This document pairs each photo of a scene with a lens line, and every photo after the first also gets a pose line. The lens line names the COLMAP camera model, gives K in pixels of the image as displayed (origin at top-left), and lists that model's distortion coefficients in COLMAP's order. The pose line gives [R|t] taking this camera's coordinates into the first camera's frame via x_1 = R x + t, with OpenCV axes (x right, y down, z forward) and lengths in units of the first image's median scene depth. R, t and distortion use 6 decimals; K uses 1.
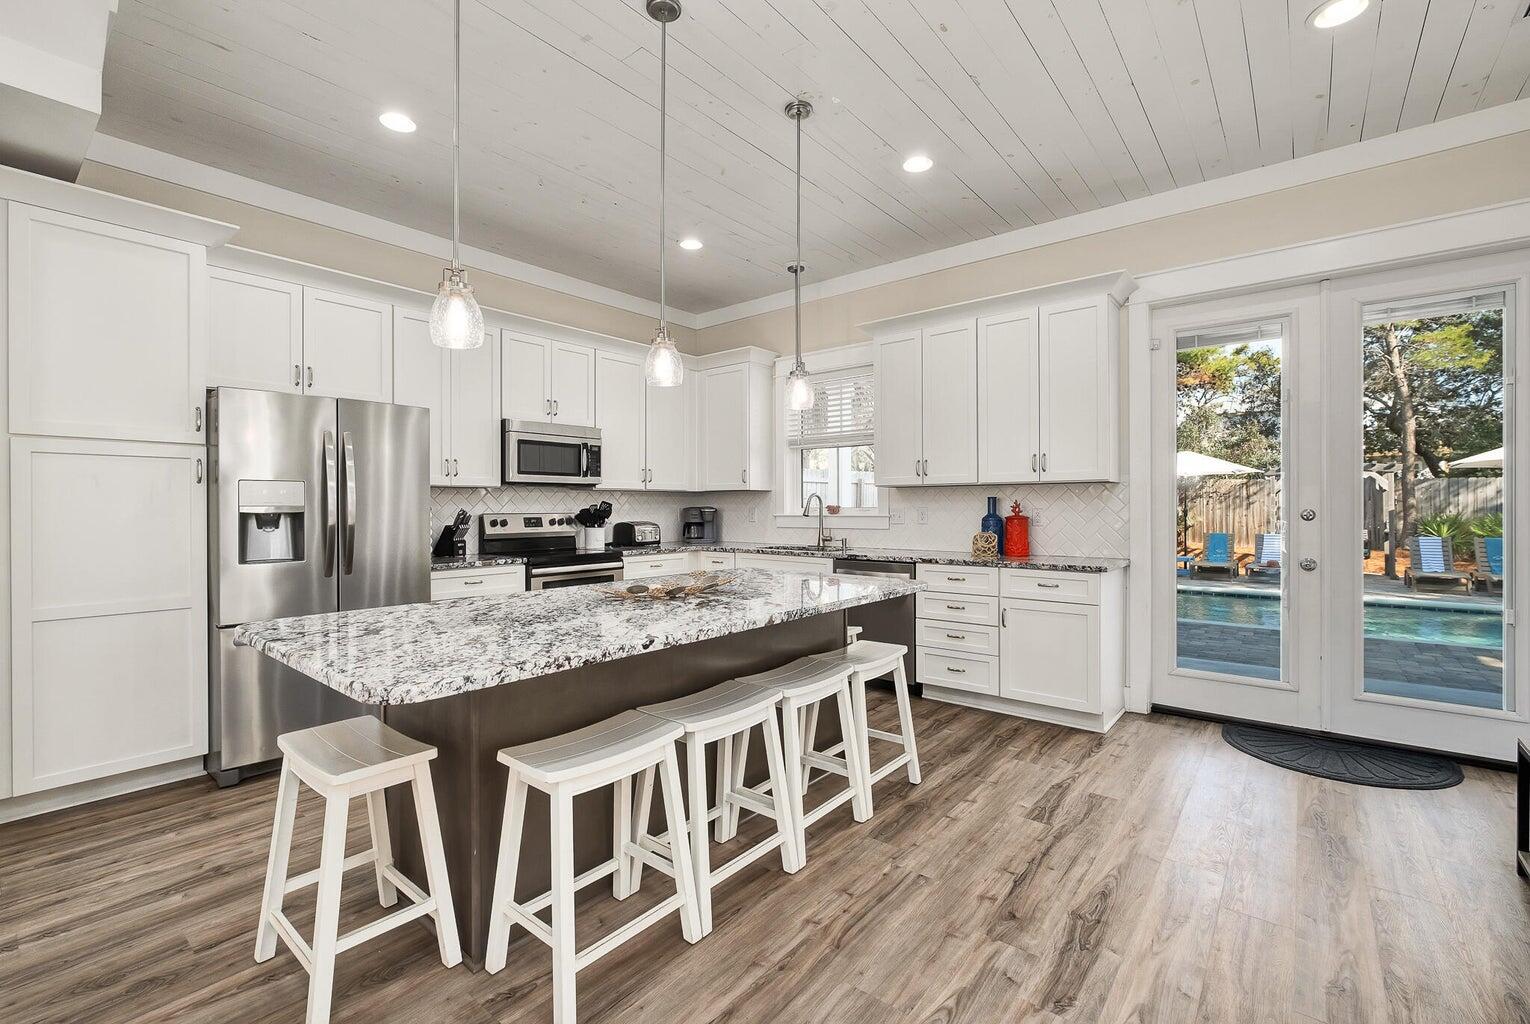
lens RADIAL K [[660.8, 0, 764.3], [0, 660.8, 507.1], [0, 0, 1]] dist [-0.003355, -0.000173]
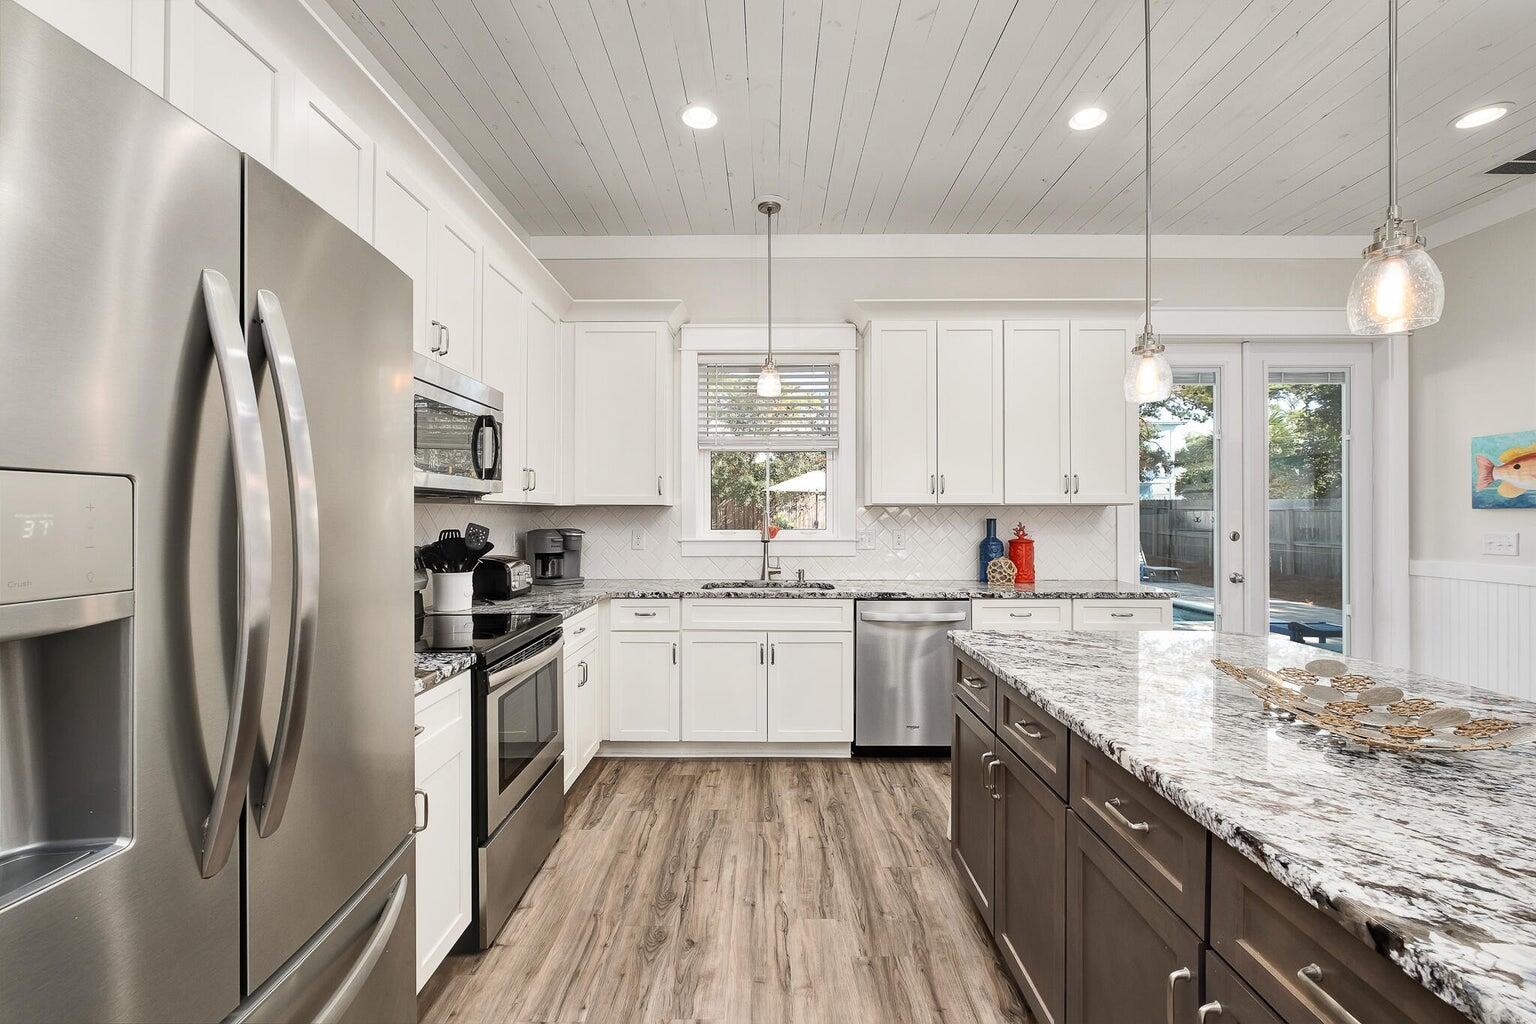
lens RADIAL K [[664.6, 0, 768.8], [0, 664.6, 513.6], [0, 0, 1]] dist [-0.001796, -0.000107]
pose [[0.771223, 0.005987, 0.636537, -0.424302], [-0.000163, 0.999958, -0.009207, -0.012283], [-0.636565, 0.006997, 0.771191, 0.436338]]
